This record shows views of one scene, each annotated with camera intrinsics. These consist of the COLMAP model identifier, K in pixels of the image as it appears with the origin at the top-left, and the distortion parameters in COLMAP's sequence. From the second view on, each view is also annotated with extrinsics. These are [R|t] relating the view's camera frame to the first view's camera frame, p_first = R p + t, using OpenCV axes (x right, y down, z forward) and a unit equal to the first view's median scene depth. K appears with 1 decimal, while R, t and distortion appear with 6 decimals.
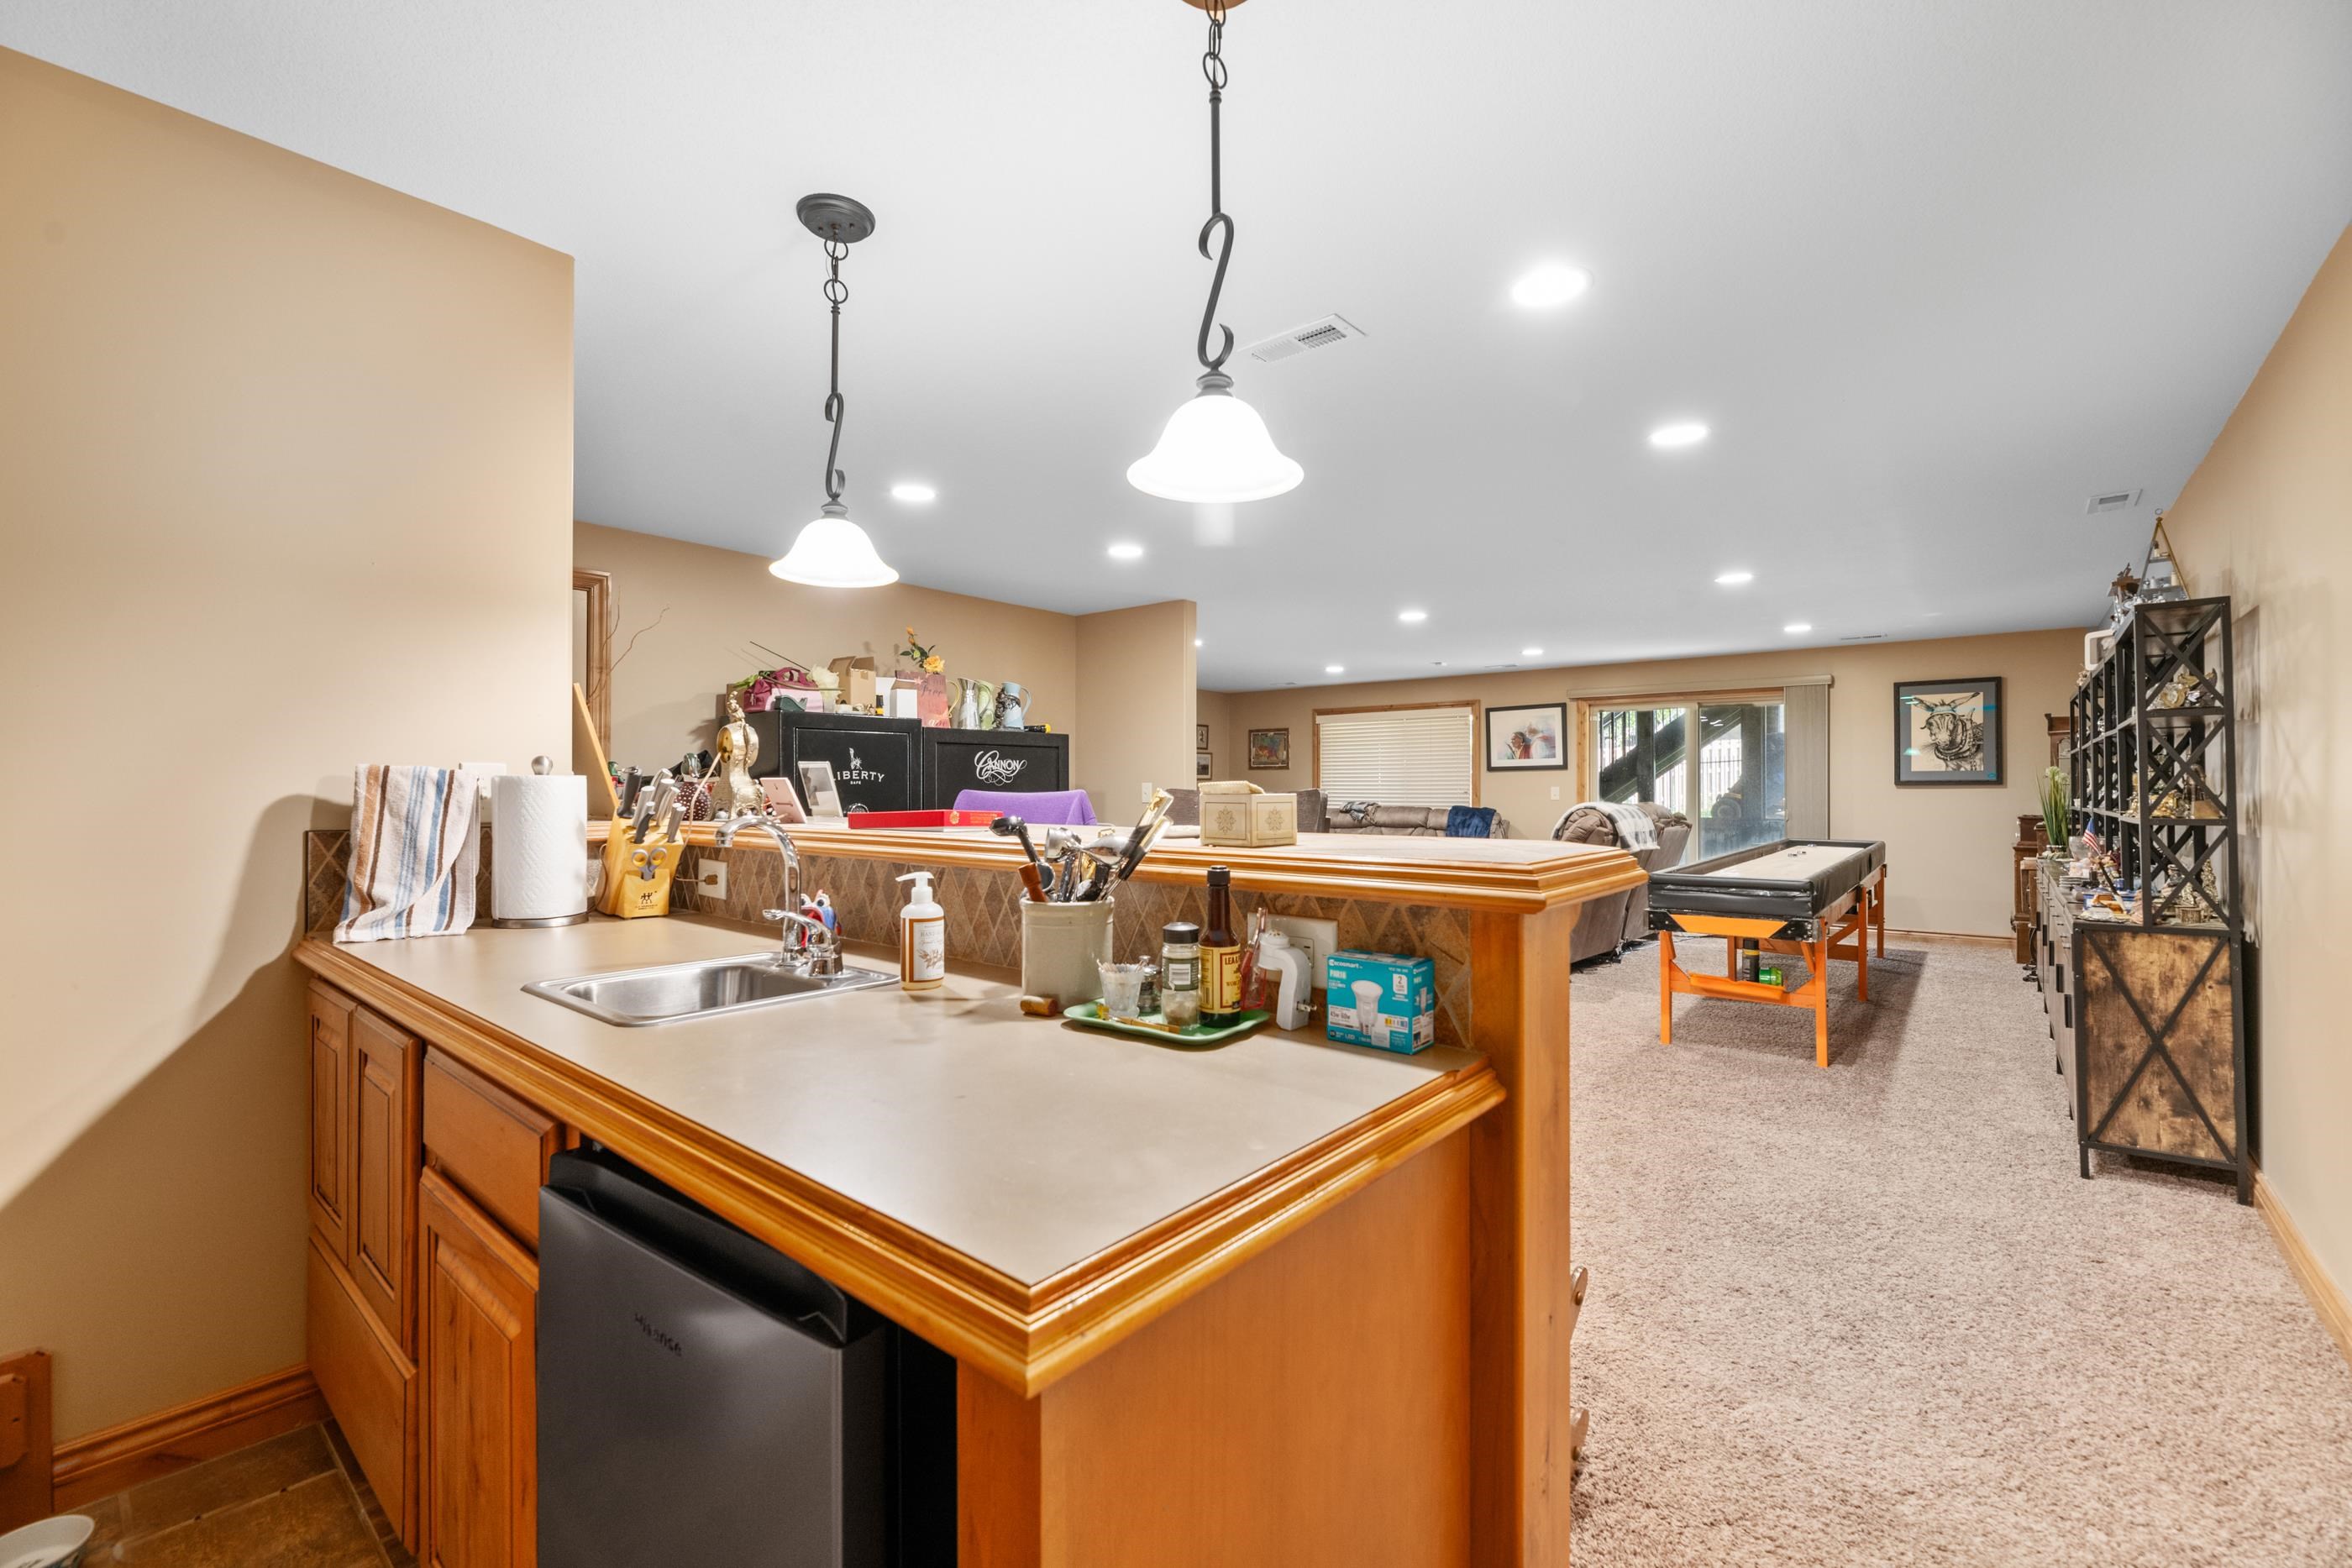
lens RADIAL K [[991.8, 0, 1172.4], [0, 991.8, 788.0], [0, 0, 1]] dist [-0.003175, -0.000482]
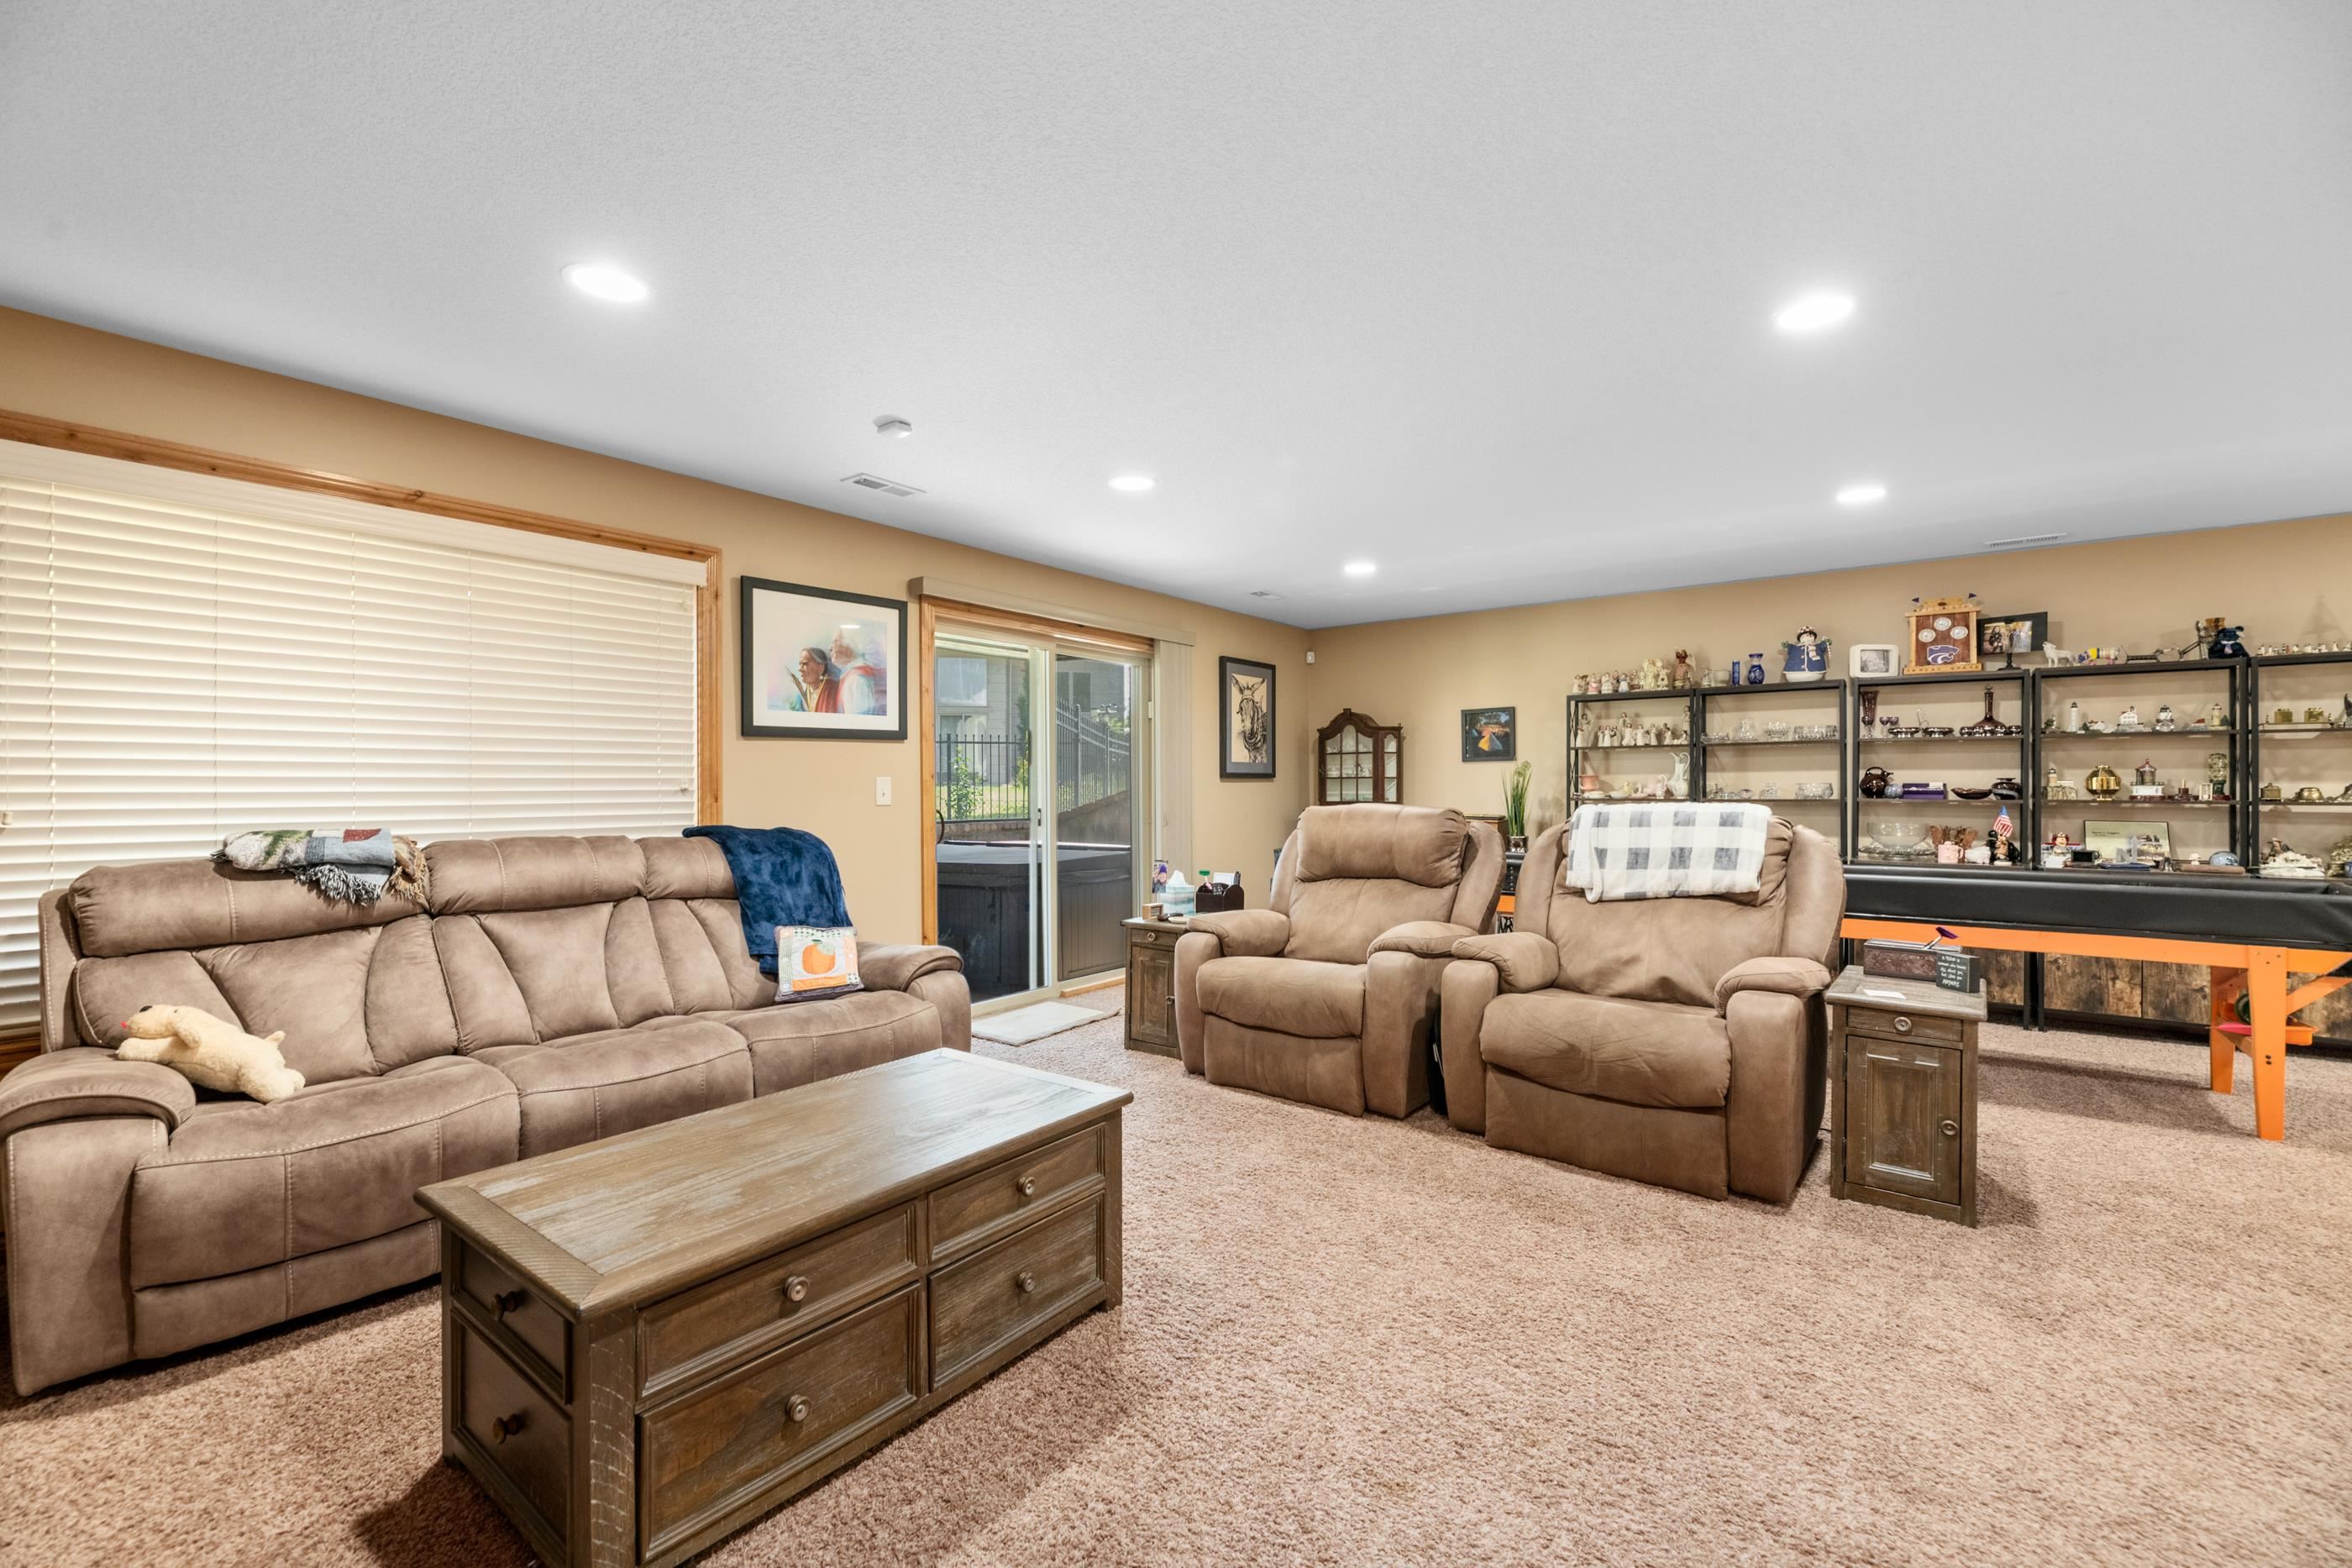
lens RADIAL K [[991.8, 0, 1177.7], [0, 991.8, 784.9], [0, 0, 1]] dist [-0.003175, -0.000482]
pose [[-0.043804, -0.005065, 0.999027, -0.085573], [-0.007420, 0.999961, 0.004744, -0.000572], [-0.999013, -0.007205, -0.043840, 0.847404]]
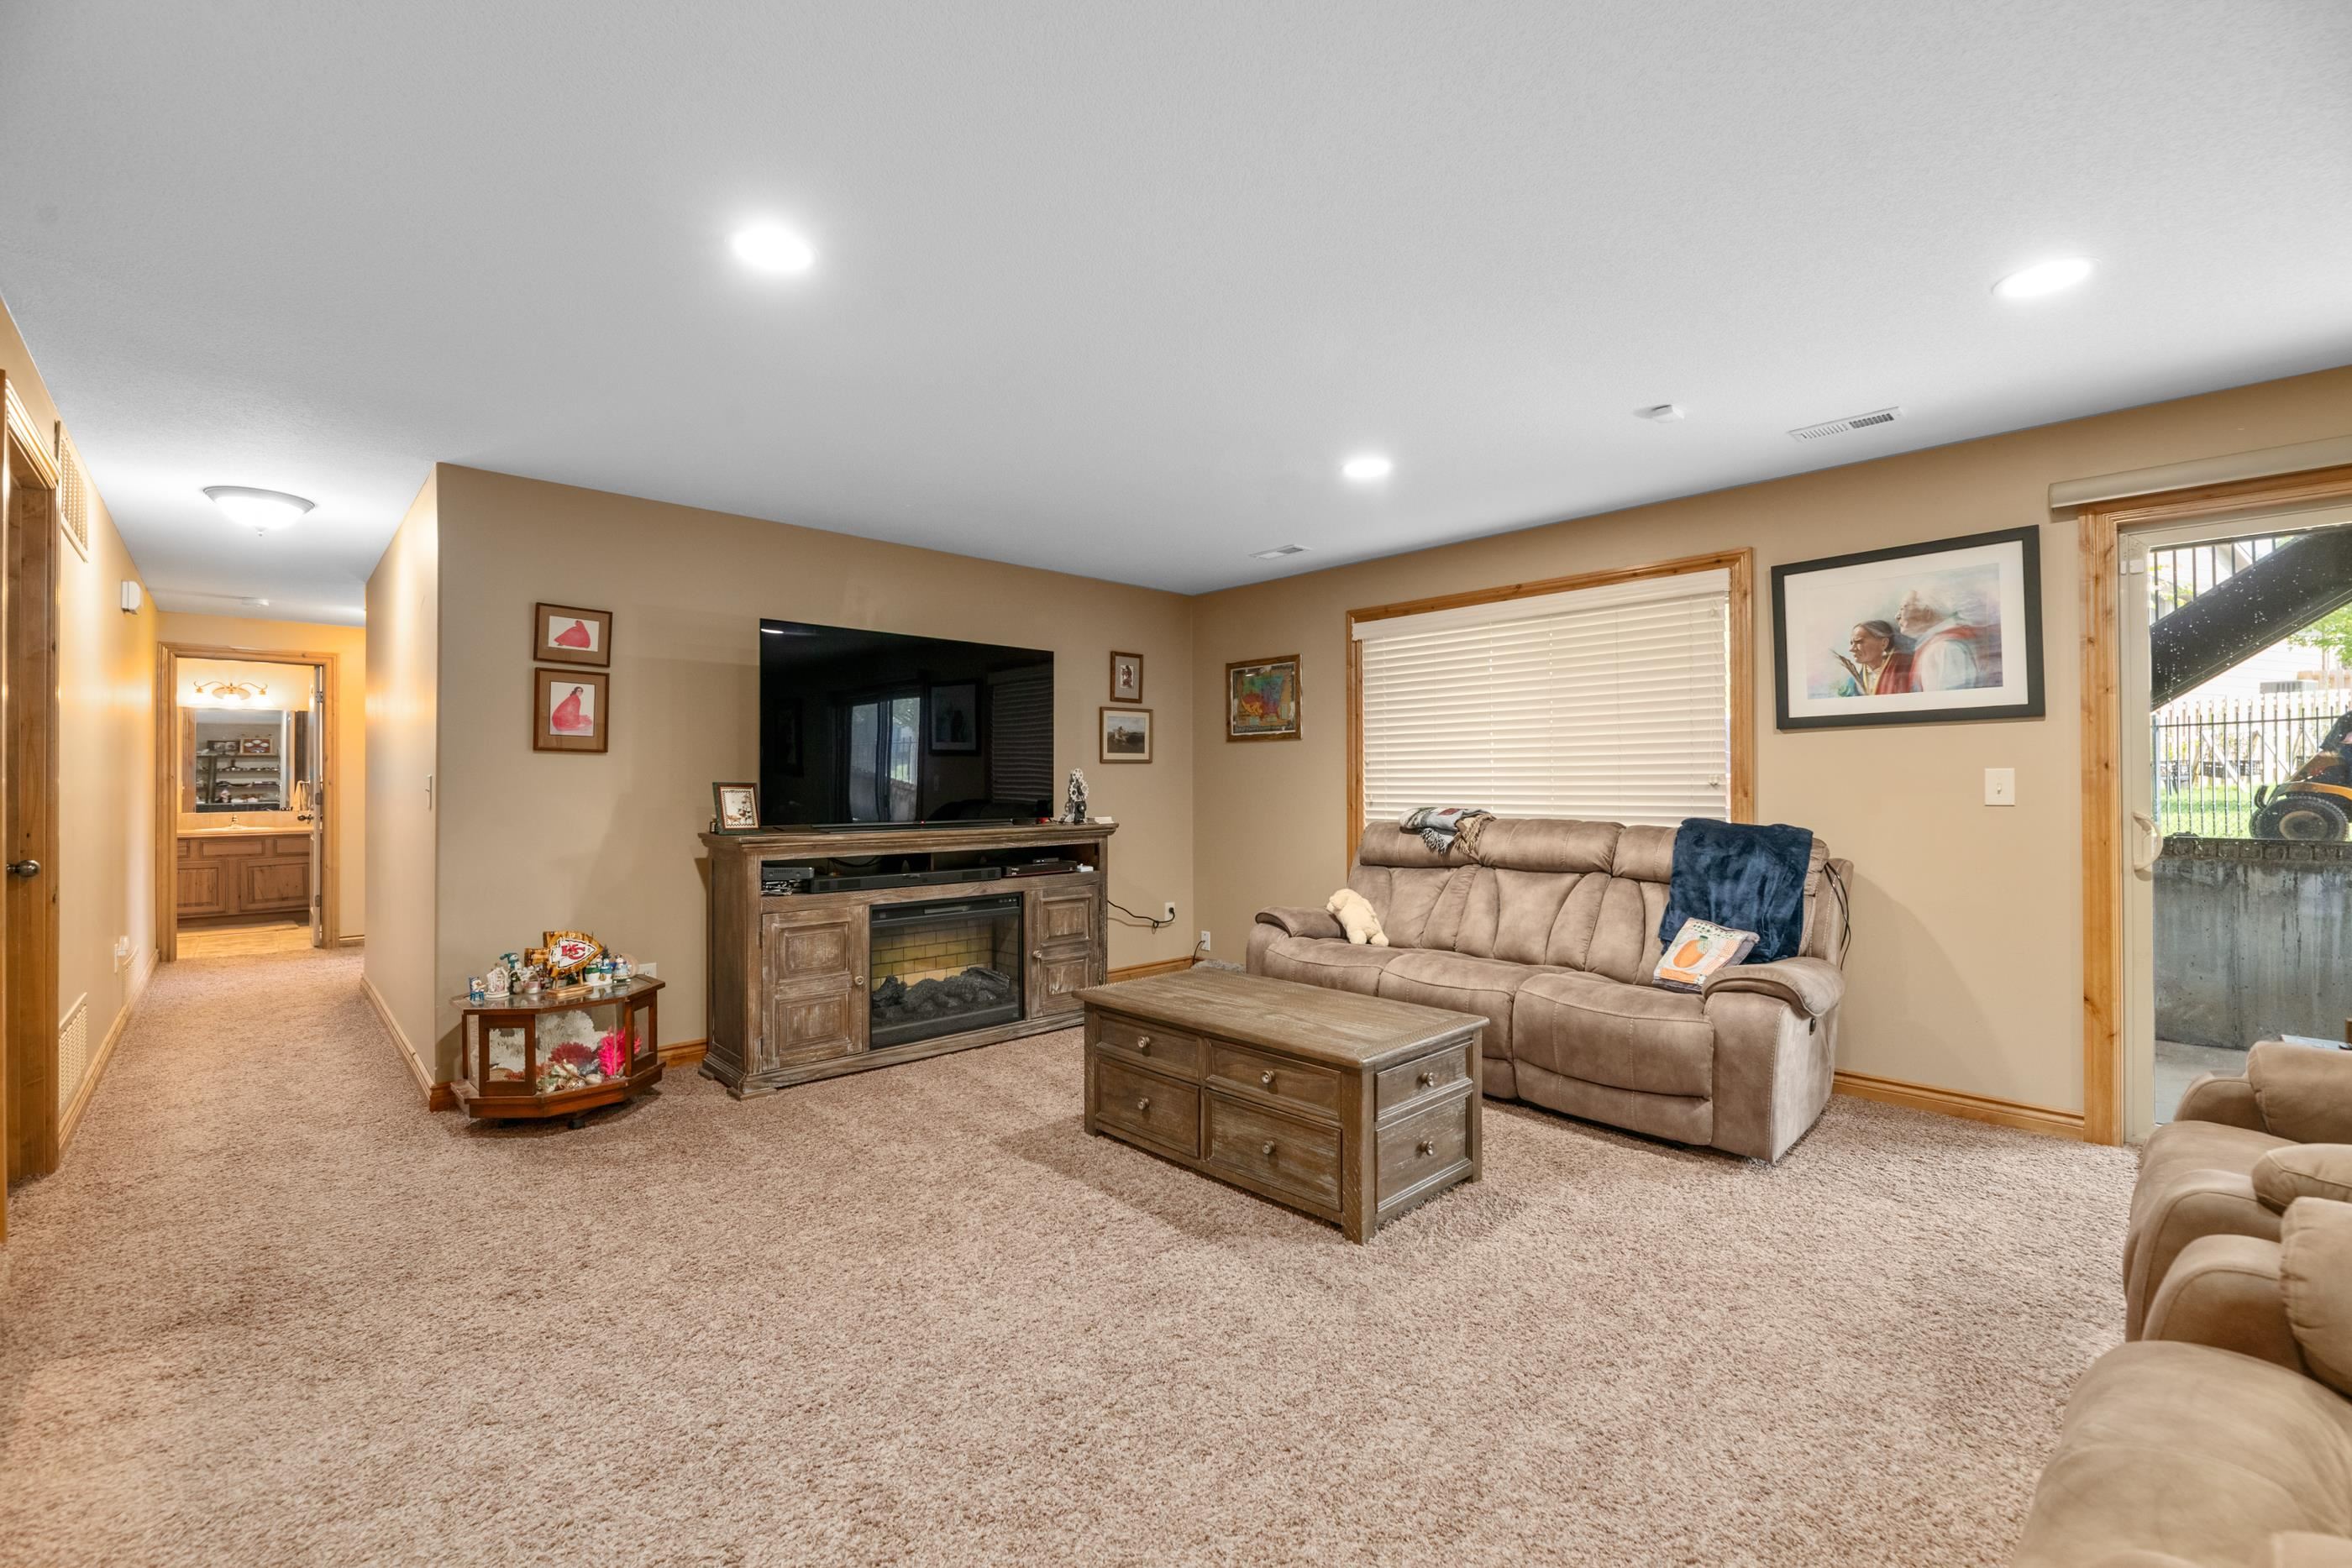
lens RADIAL K [[991.8, 0, 1164.9], [0, 991.8, 785.5], [0, 0, 1]] dist [-0.003175, -0.000482]
pose [[0.992208, -0.006969, -0.124400, 0.129079], [0.007669, 0.999957, 0.005152, 0.001047], [0.124359, -0.006066, 0.992219, 0.589005]]
